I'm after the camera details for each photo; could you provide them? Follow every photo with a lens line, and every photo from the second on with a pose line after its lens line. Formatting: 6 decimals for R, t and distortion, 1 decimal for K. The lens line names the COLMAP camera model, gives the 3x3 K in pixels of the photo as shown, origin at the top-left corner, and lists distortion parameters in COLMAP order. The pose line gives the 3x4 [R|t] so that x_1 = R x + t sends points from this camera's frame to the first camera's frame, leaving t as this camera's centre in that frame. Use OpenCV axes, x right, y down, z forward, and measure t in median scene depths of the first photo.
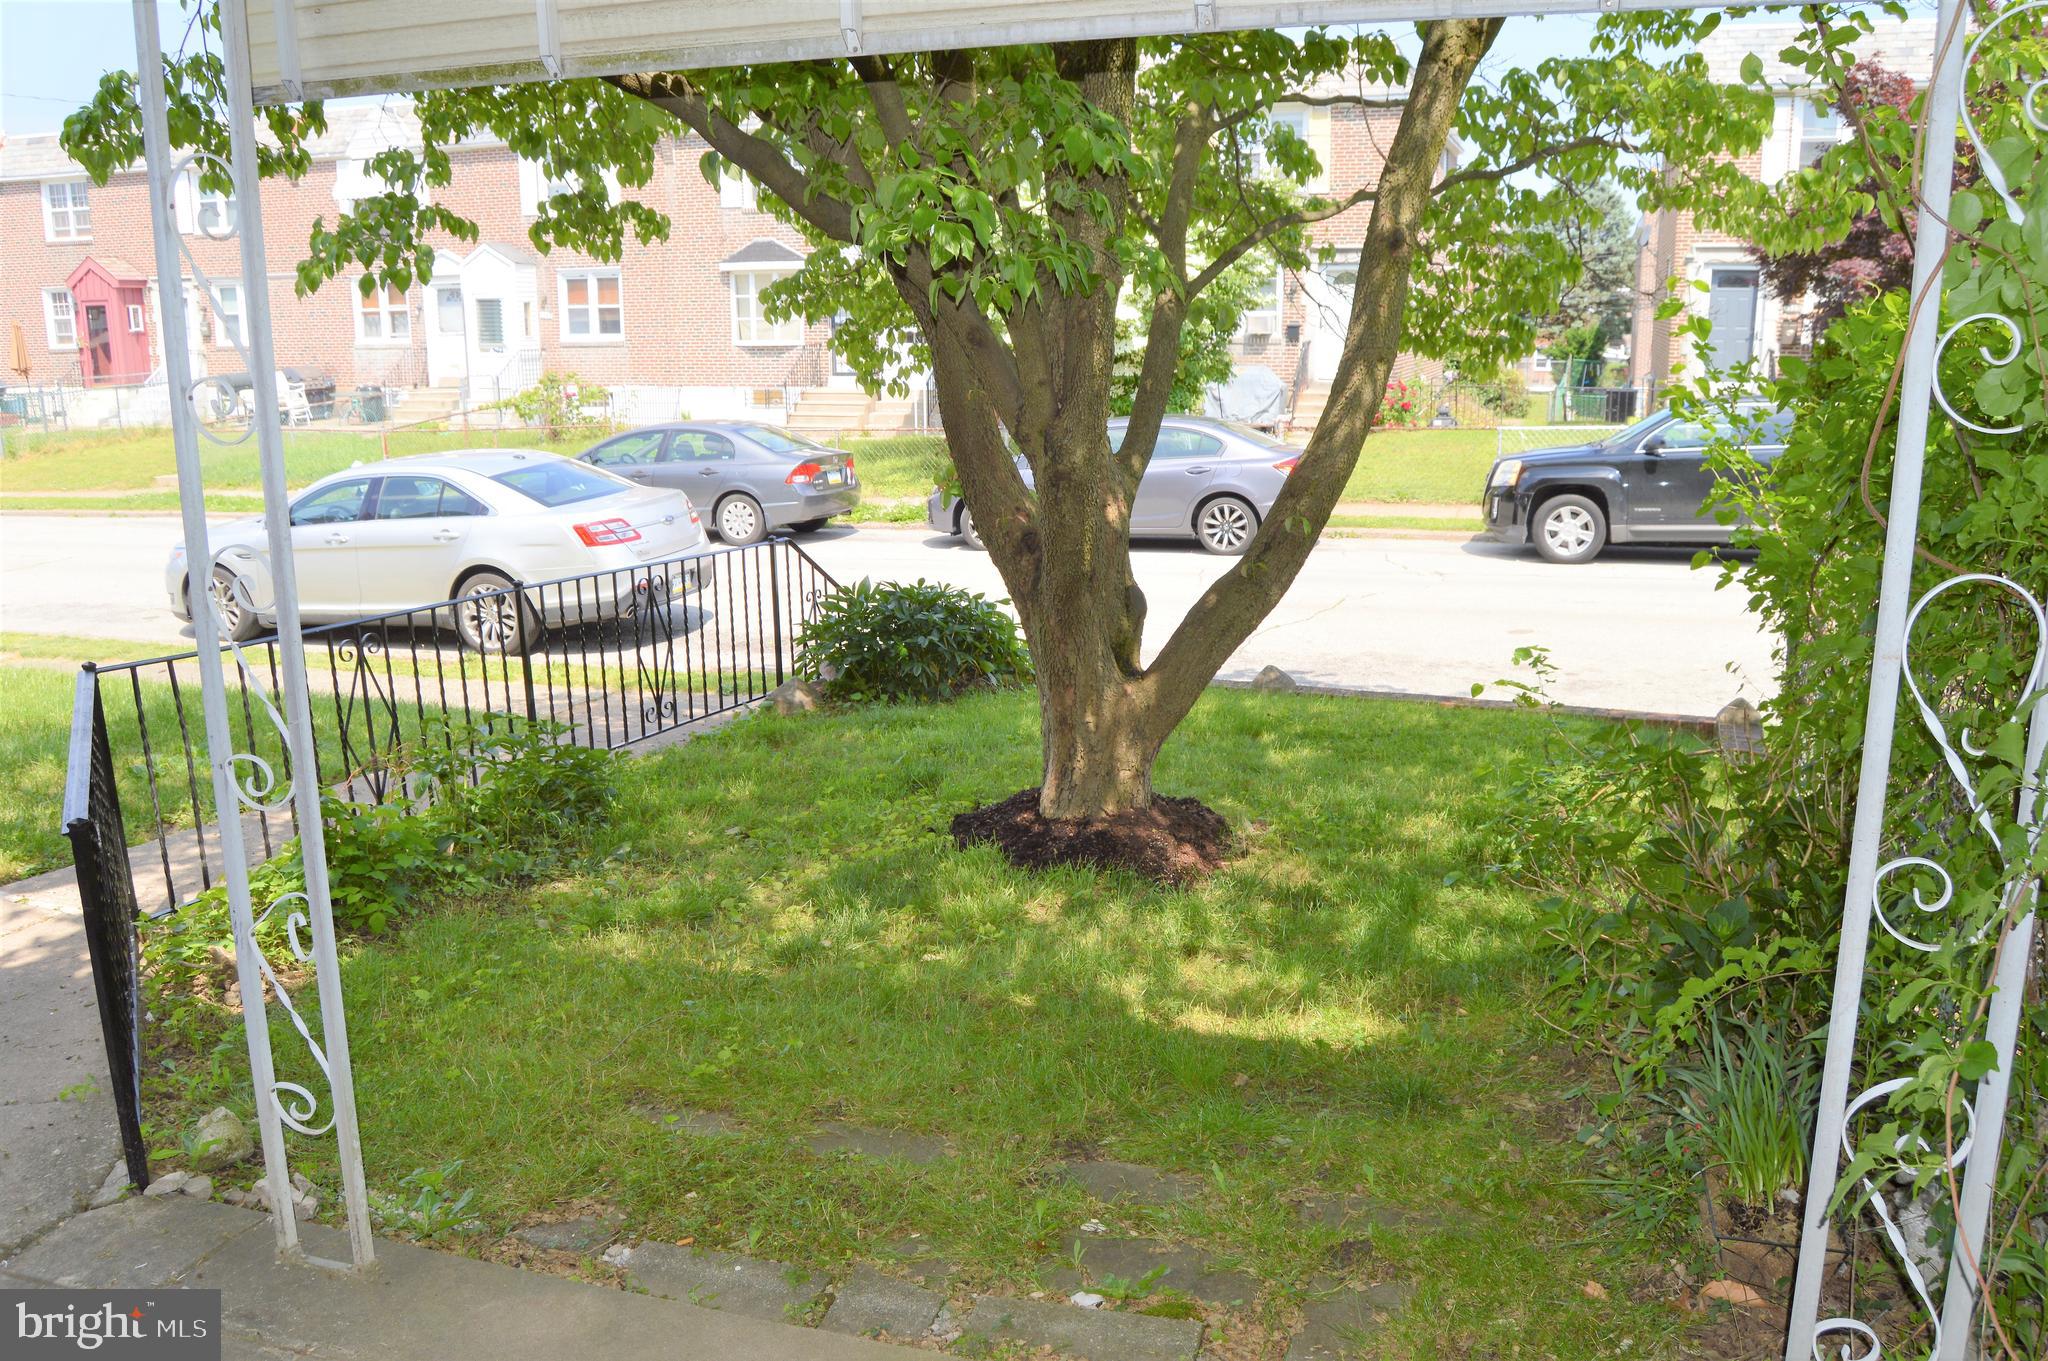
lens RADIAL K [[1627.7, 0, 1024.0], [0, 1627.7, 680.7], [0, 0, 1]] dist [-0.091014, 0.032911]
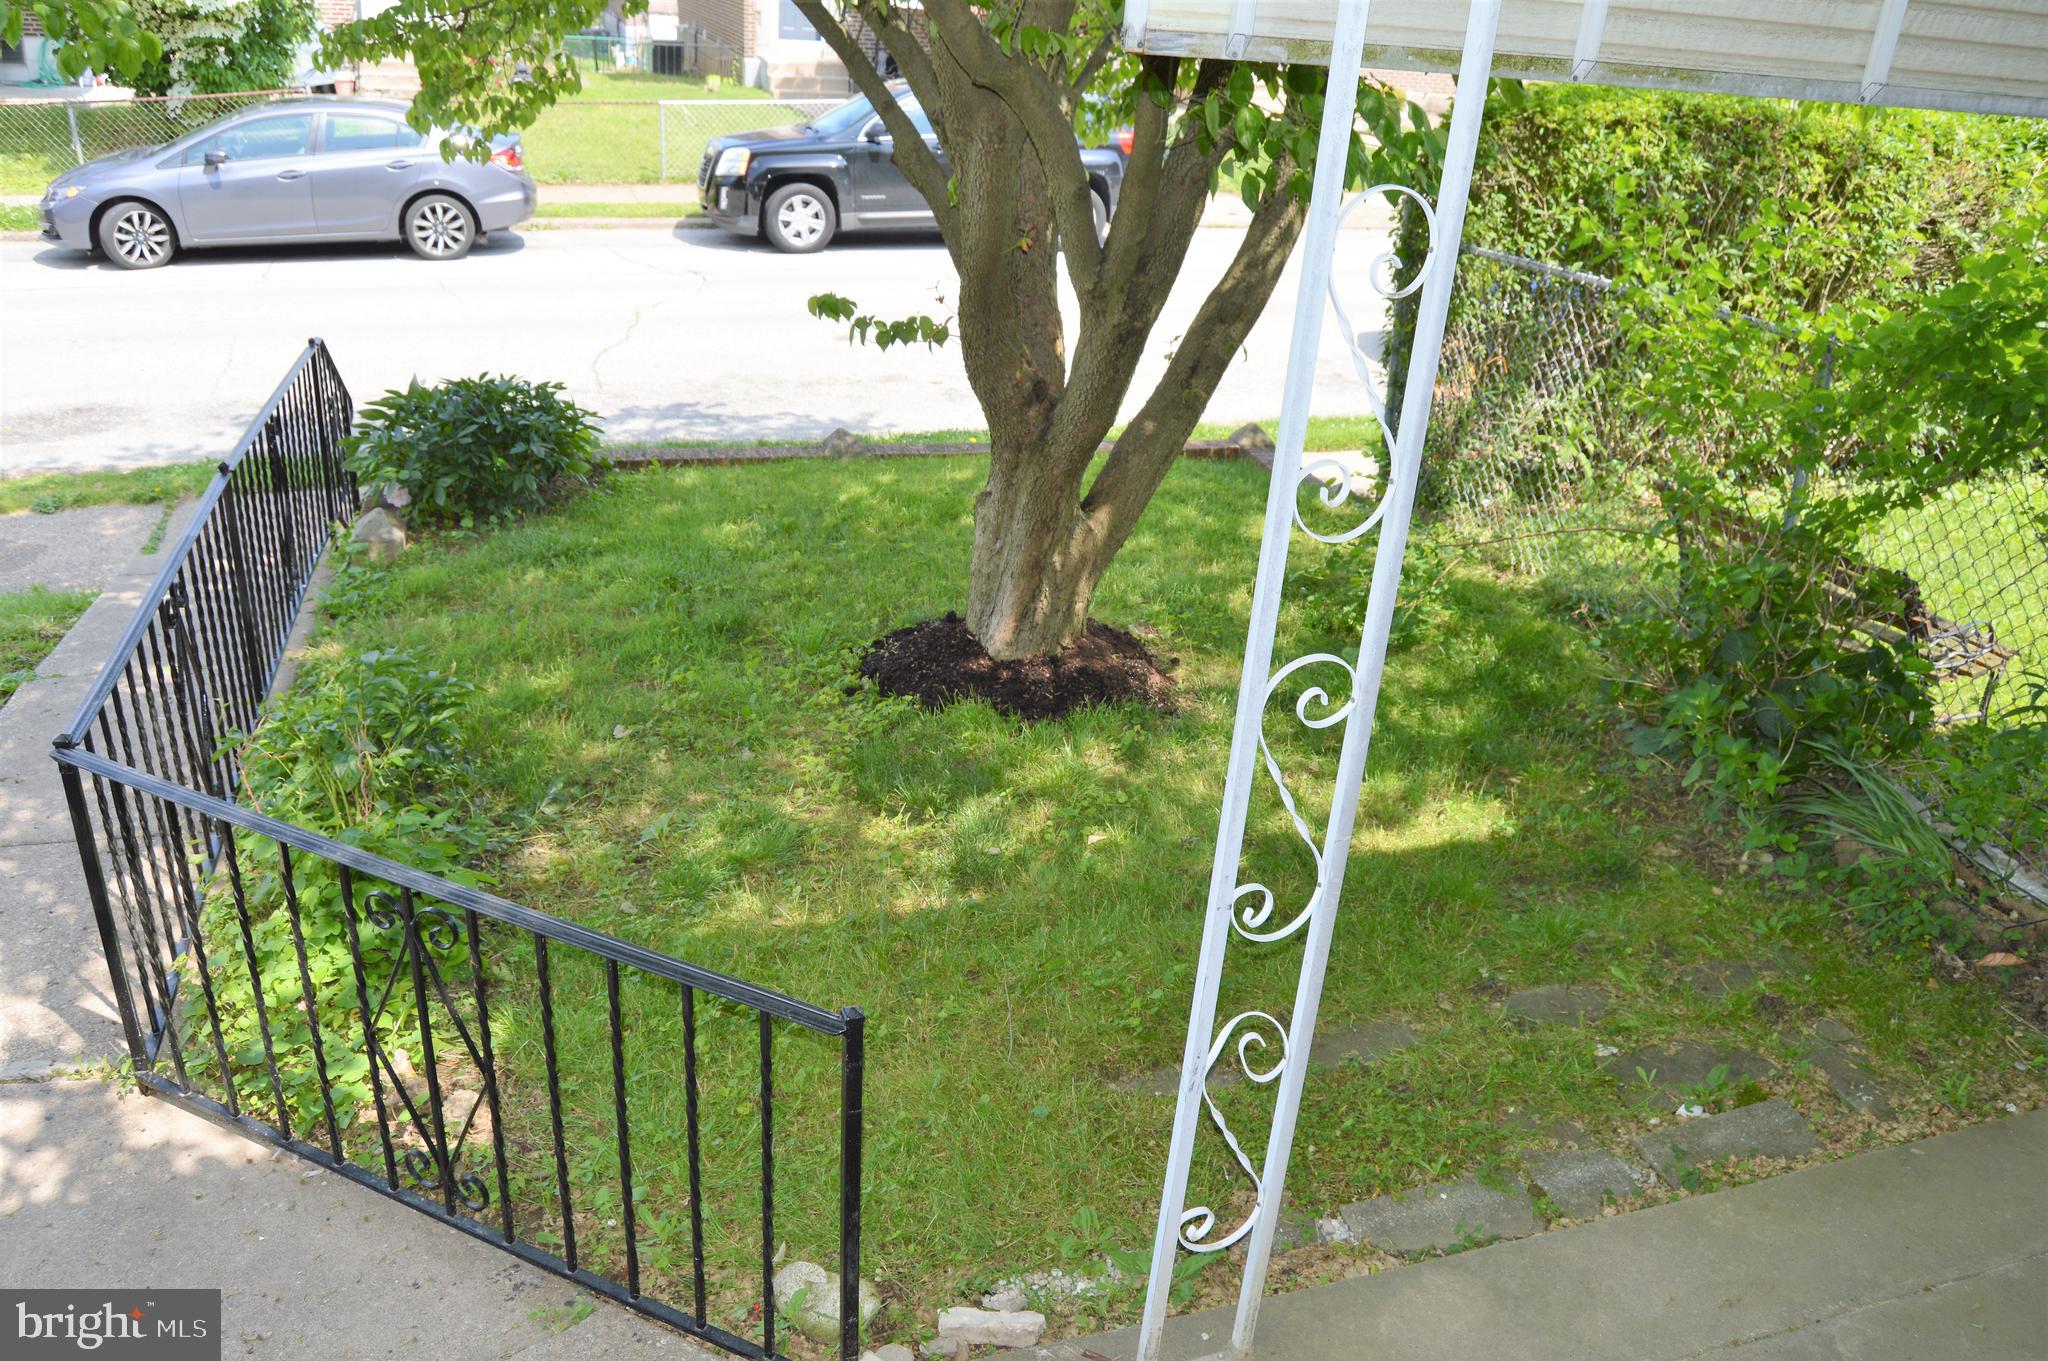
lens RADIAL K [[1627.7, 0, 1024.7], [0, 1627.7, 679.3], [0, 0, 1]] dist [-0.091014, 0.032911]
pose [[0.797705, -0.193783, 0.571064, -0.185764], [0.063096, 0.968586, 0.240540, -0.048651], [-0.599738, -0.155848, 0.784873, 0.073783]]
